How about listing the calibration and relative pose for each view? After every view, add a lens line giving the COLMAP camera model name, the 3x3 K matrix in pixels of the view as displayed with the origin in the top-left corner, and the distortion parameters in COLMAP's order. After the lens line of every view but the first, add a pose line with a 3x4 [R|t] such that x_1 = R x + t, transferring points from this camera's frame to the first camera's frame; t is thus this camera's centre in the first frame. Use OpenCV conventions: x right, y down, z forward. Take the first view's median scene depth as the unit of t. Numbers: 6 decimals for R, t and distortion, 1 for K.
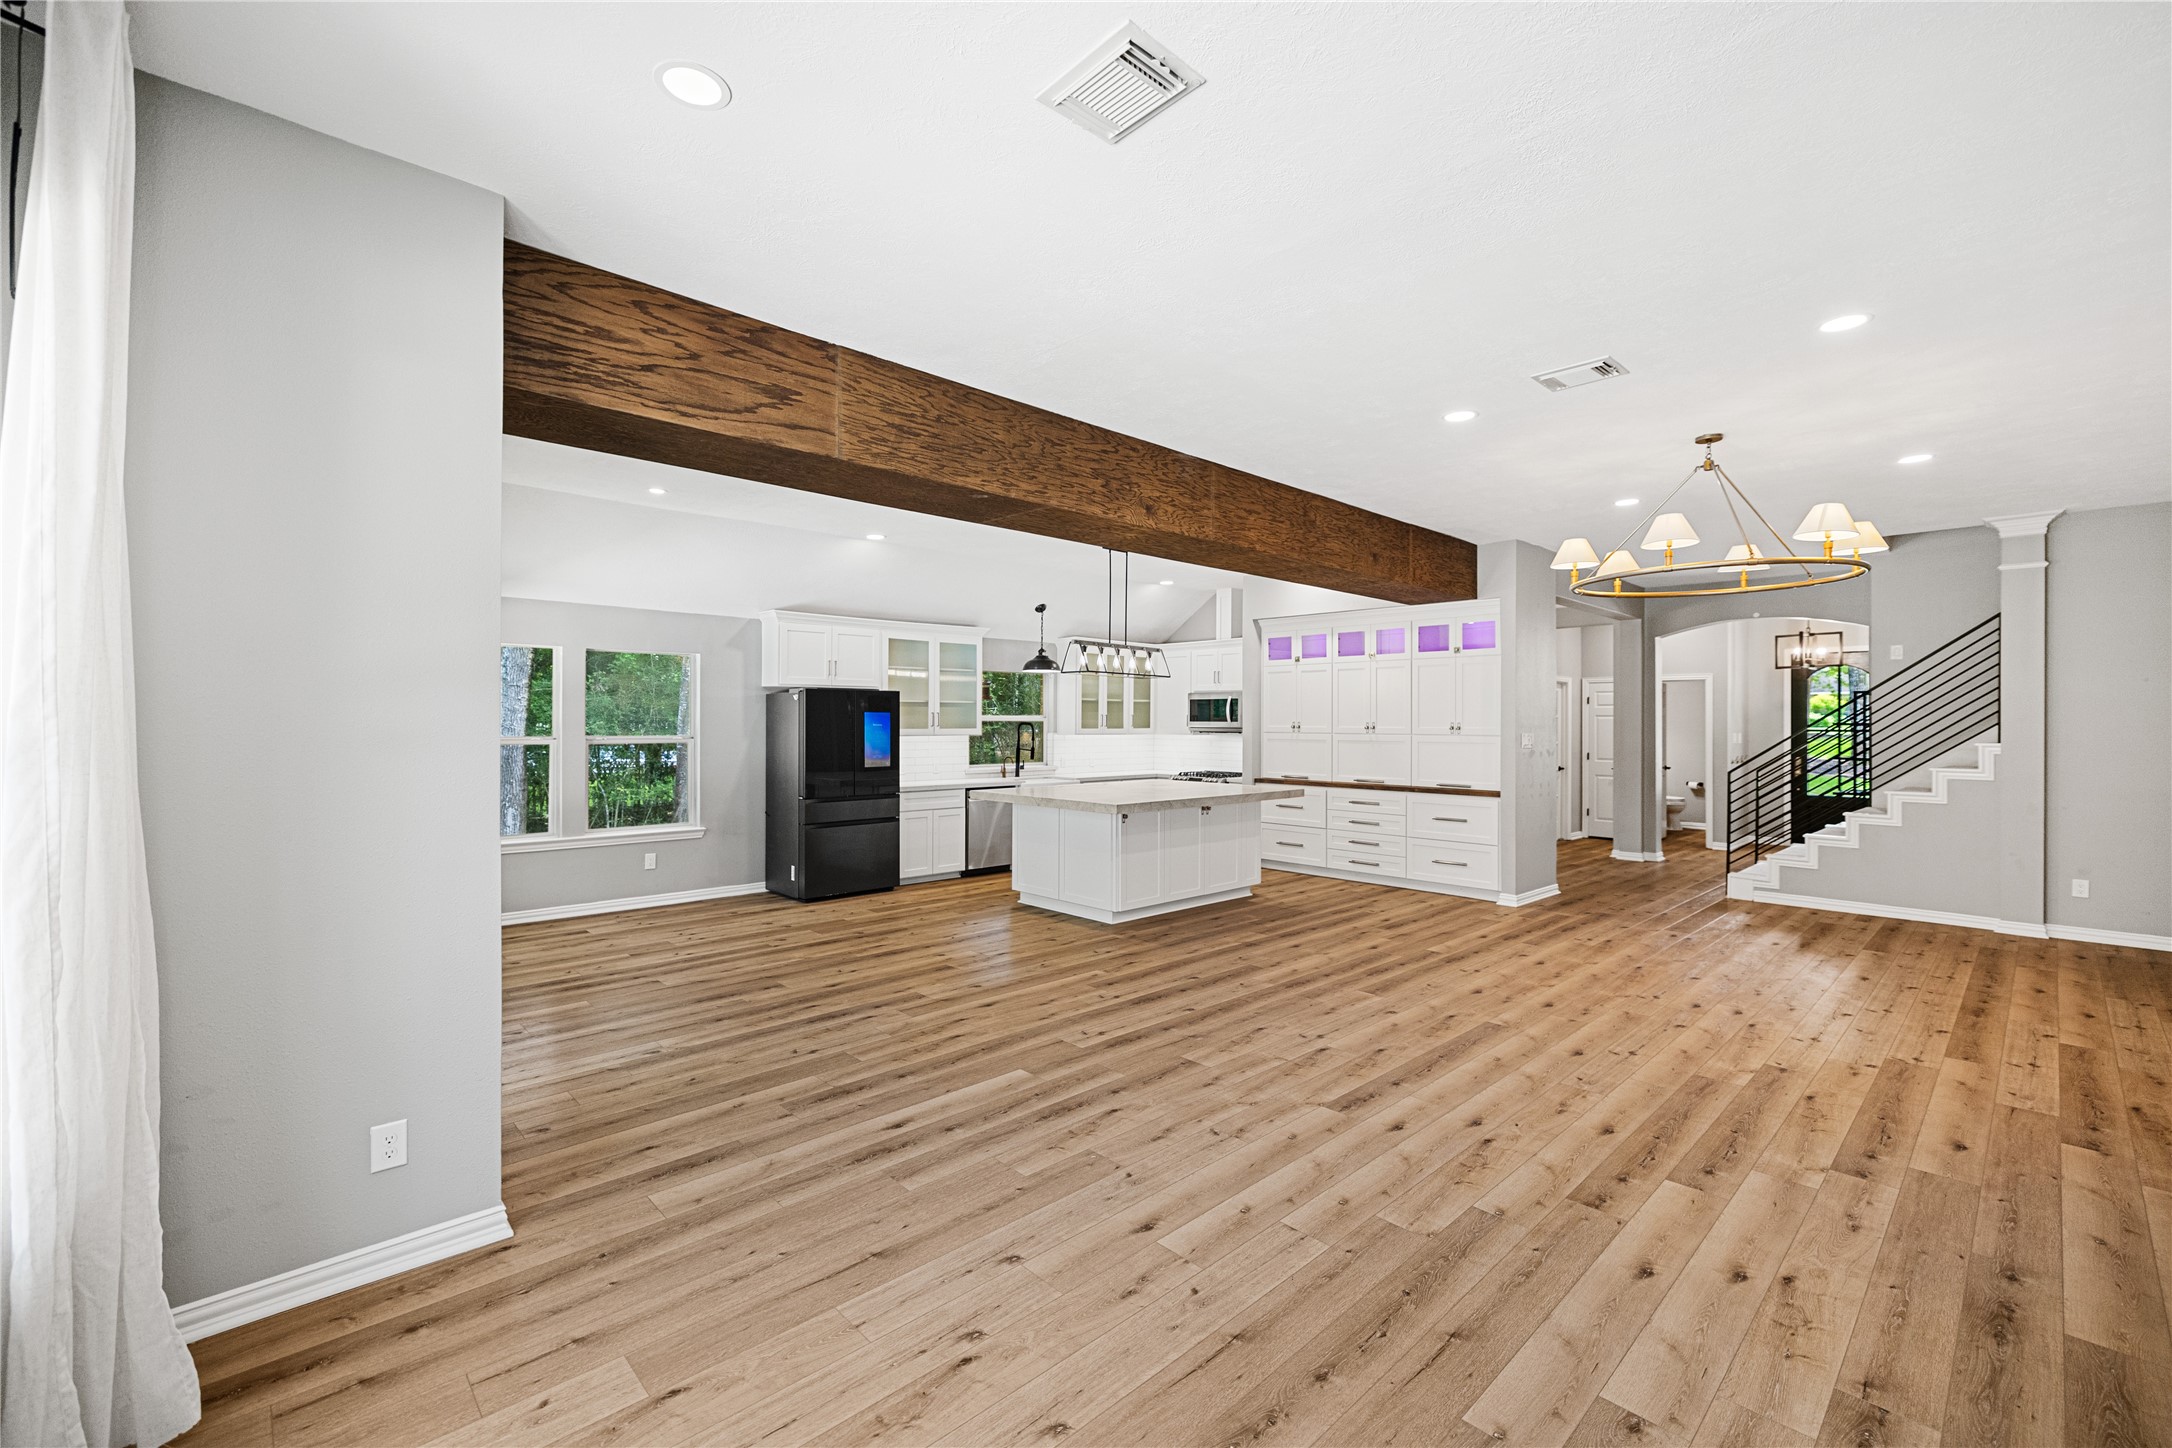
lens RADIAL K [[903.6, 0, 1071.4], [0, 903.6, 724.6], [0, 0, 1]] dist [0.003138, 0.000147]
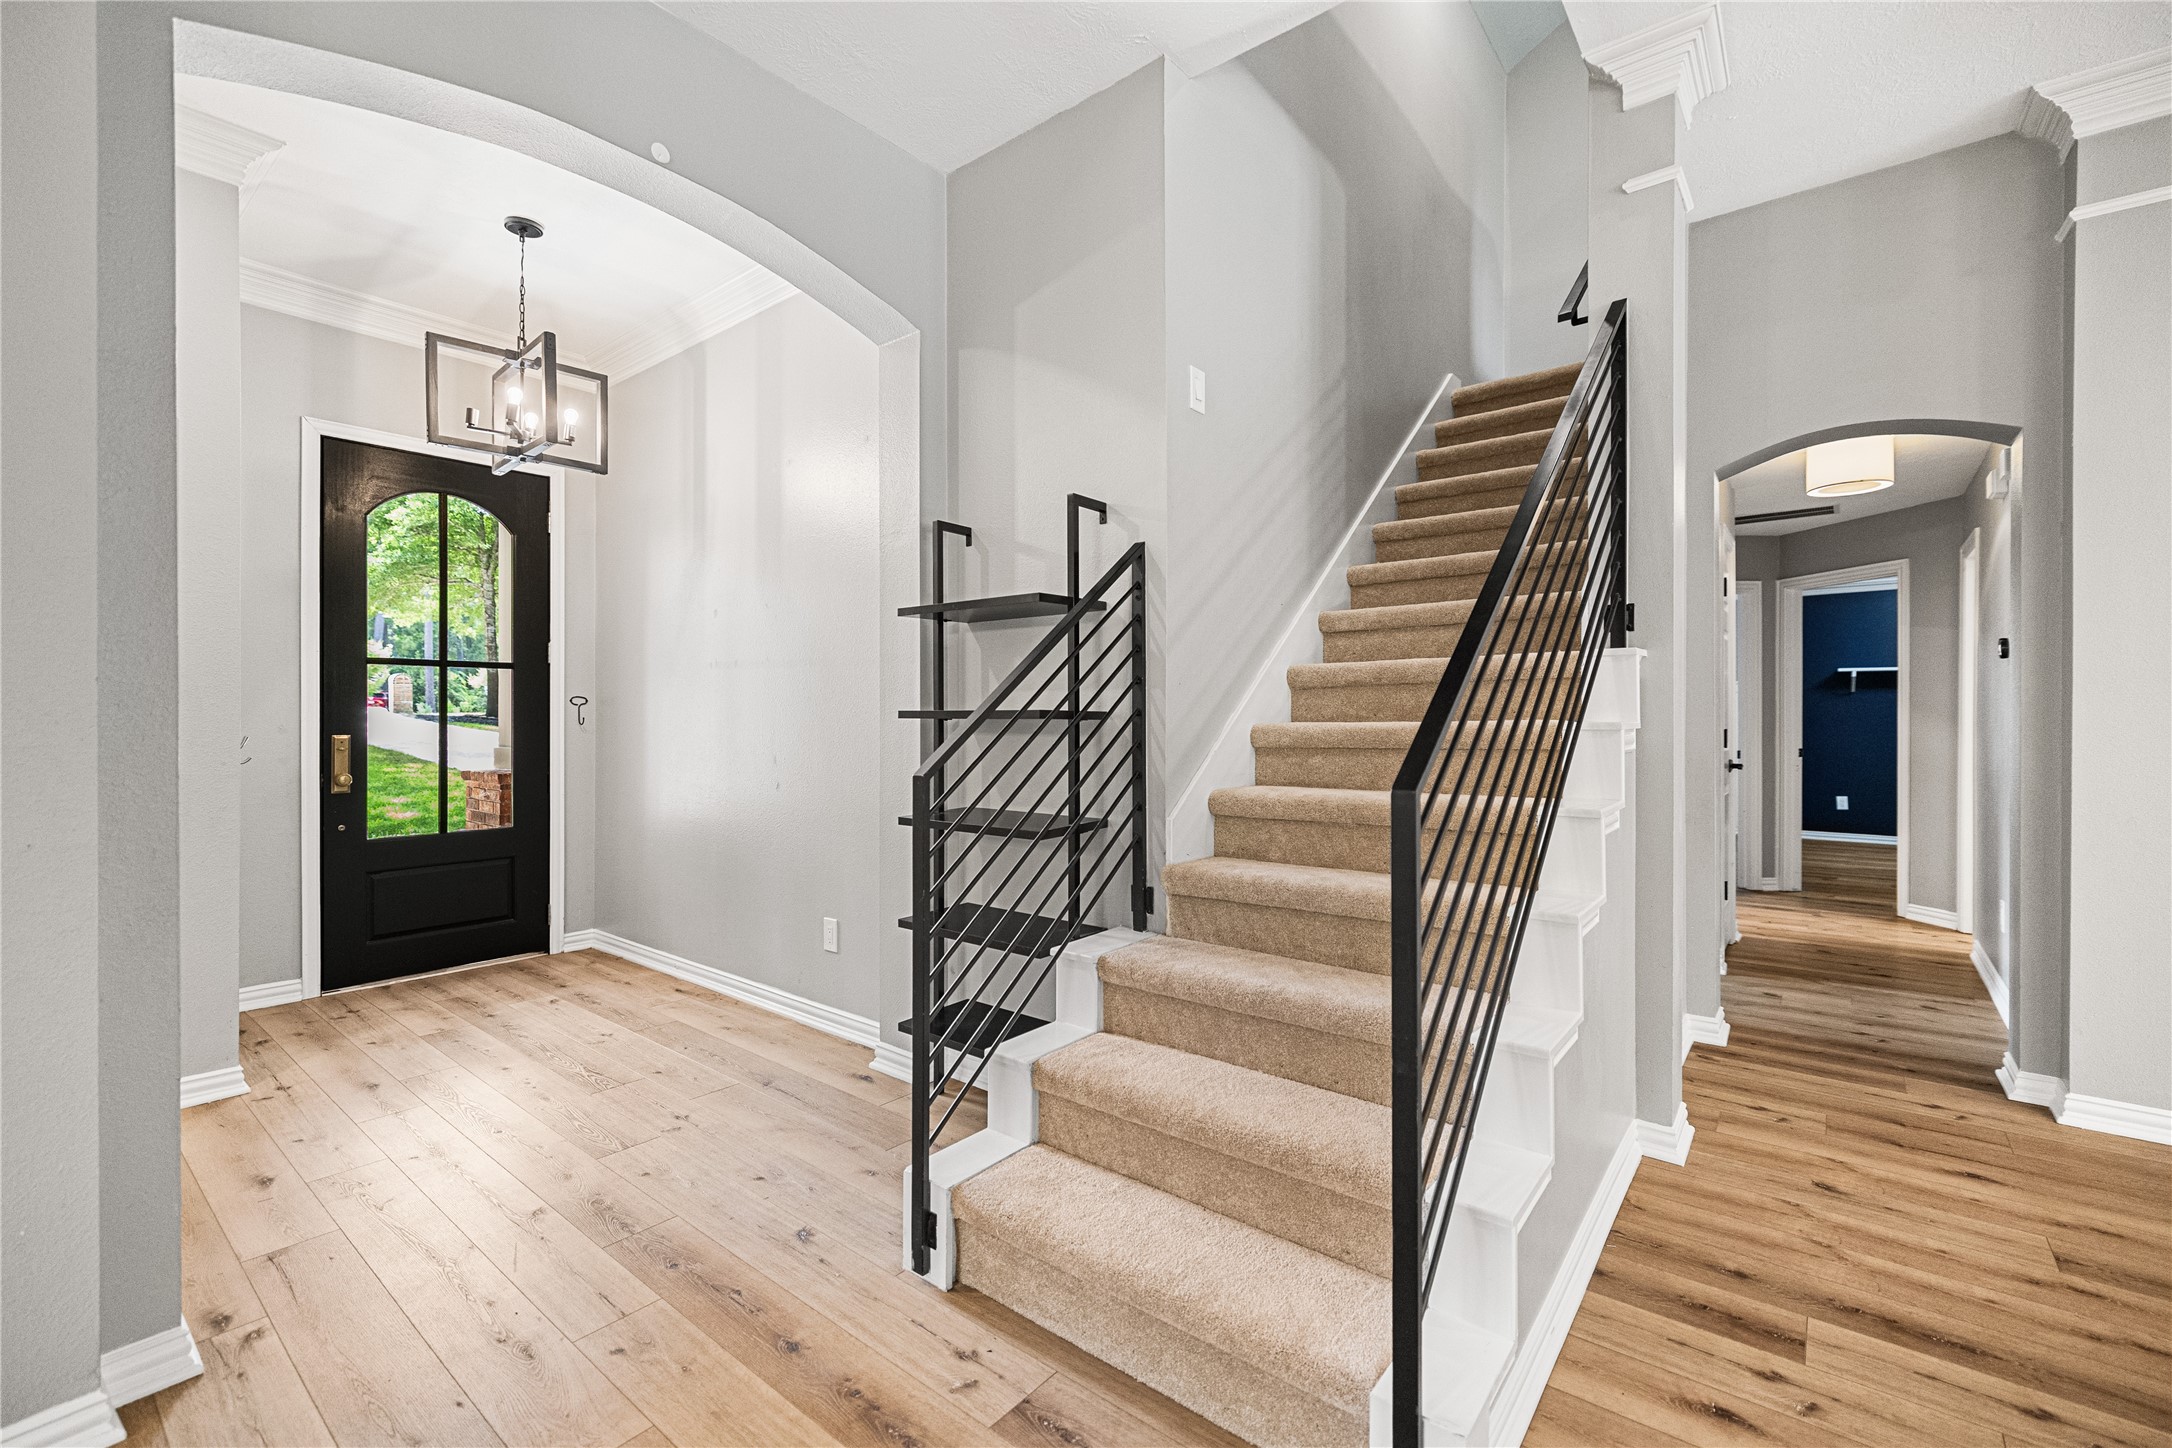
lens RADIAL K [[929.5, 0, 1073.3], [0, 929.5, 714.1], [0, 0, 1]] dist [-0.002530, -0.000900]
pose [[-0.138210, -0.003758, 0.990396, 0.574297], [0.003991, 0.999983, 0.004351, 0.038738], [-0.990395, 0.004554, -0.138193, 1.092128]]
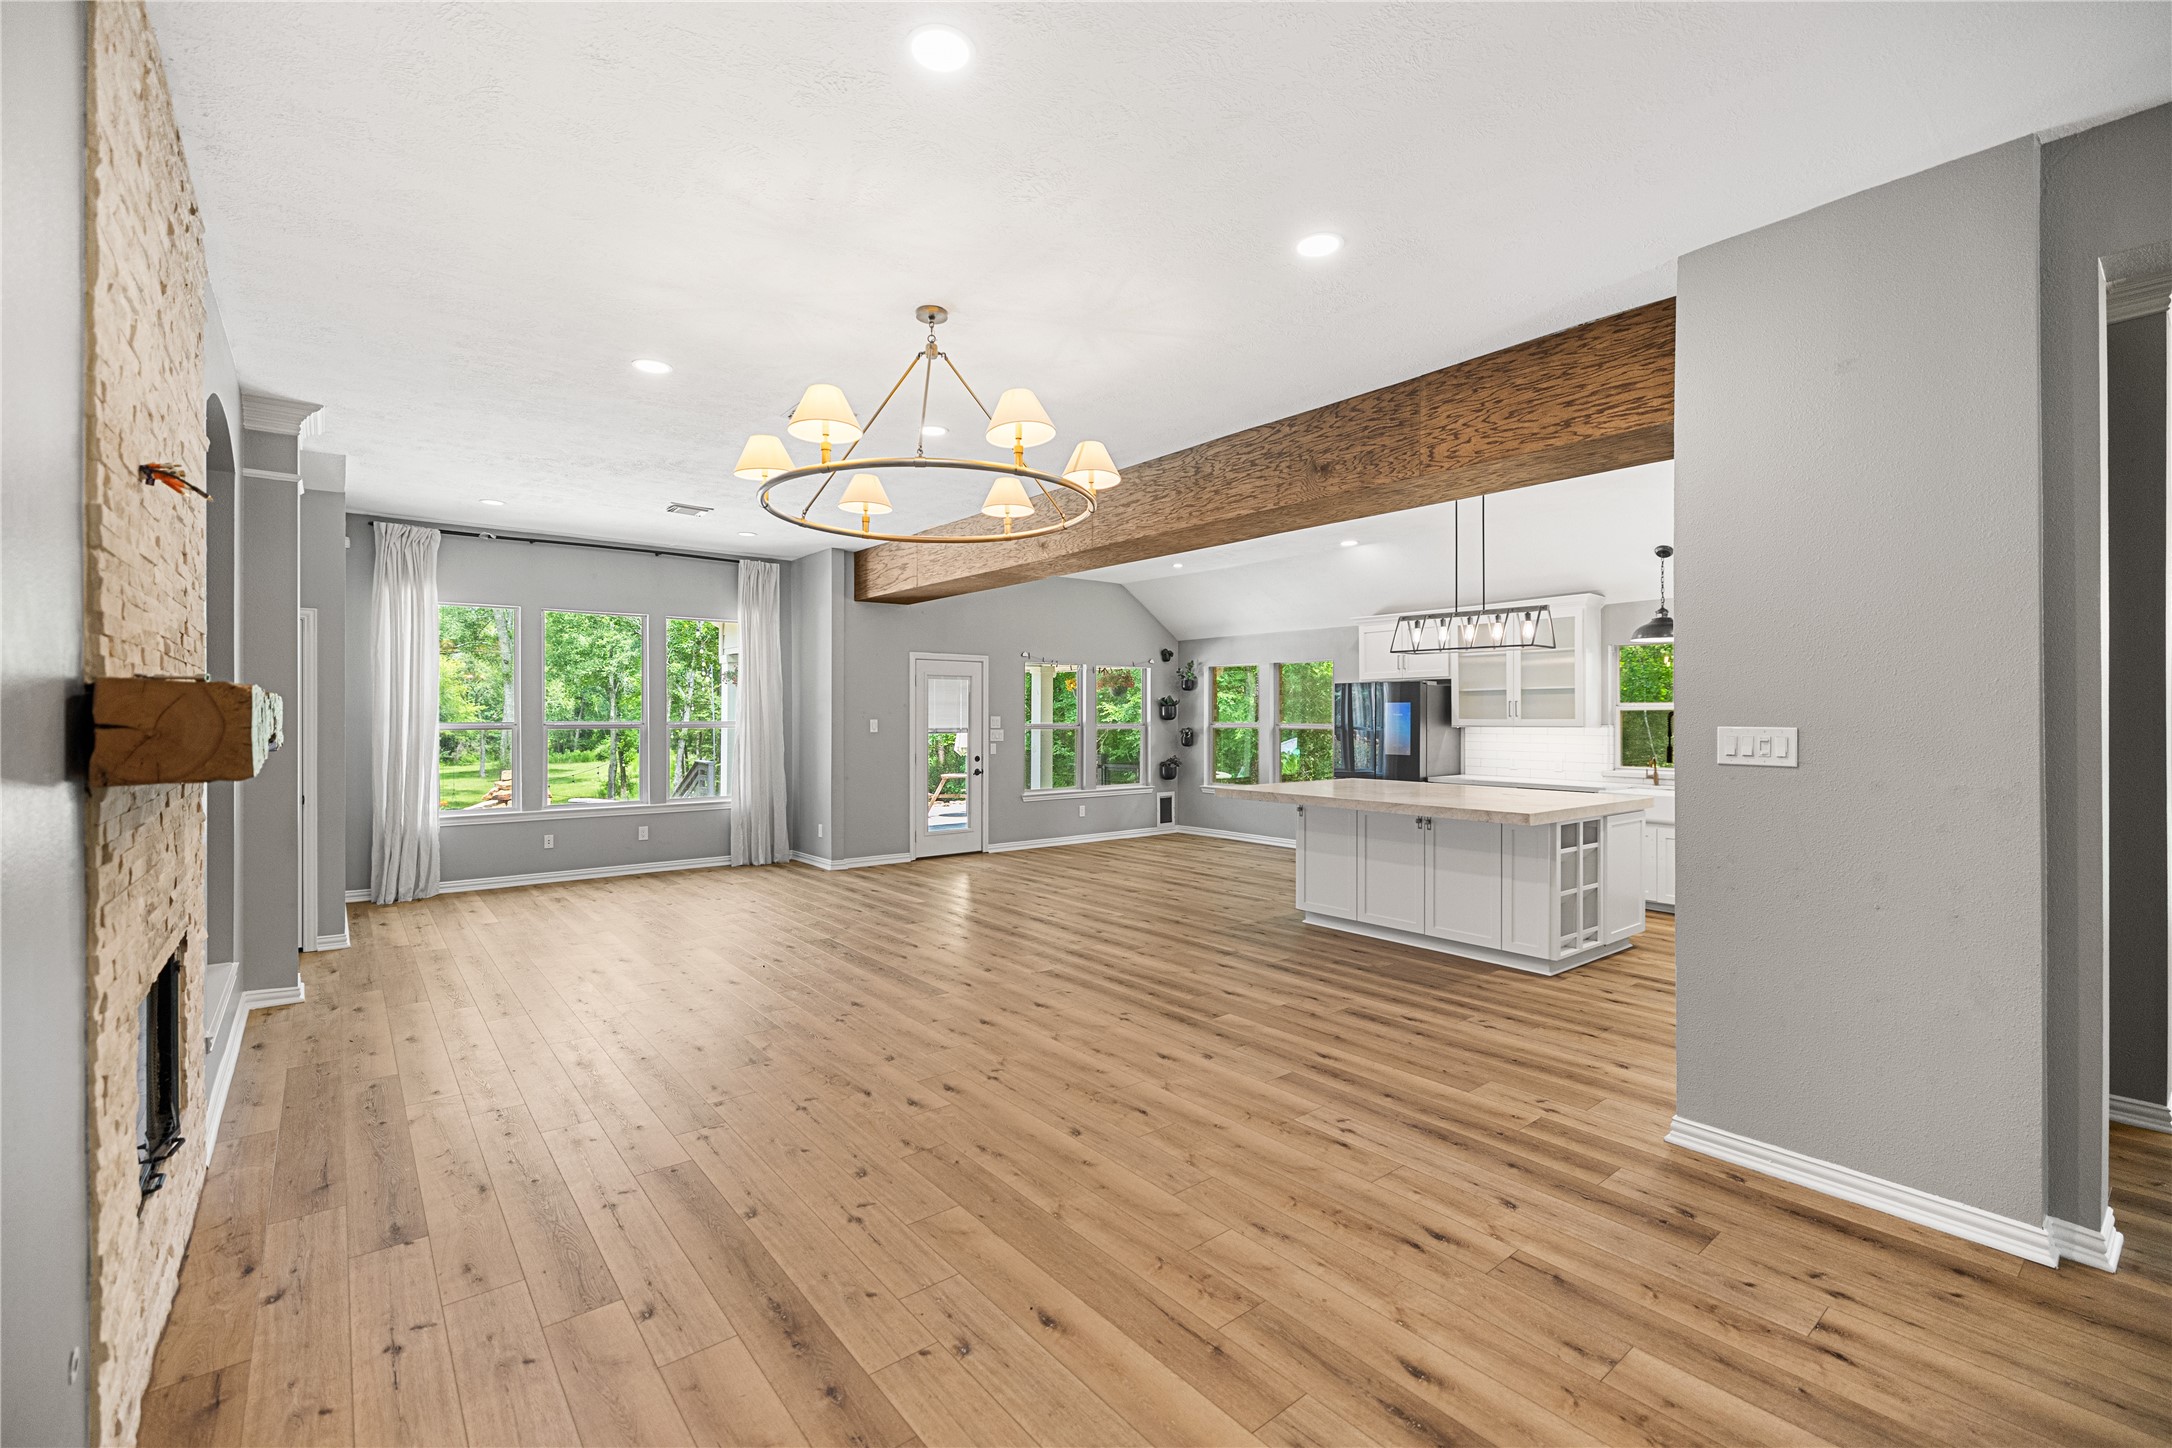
lens RADIAL K [[925.8, 0, 1086.0], [0, 925.8, 724.0], [0, 0, 1]] dist [0.001213, 0.000127]
pose [[-0.066802, 0.005449, -0.997751, 0.884008], [-0.004836, 0.999972, 0.005785, 0.007221], [0.997755, 0.005211, -0.066774, 0.717934]]
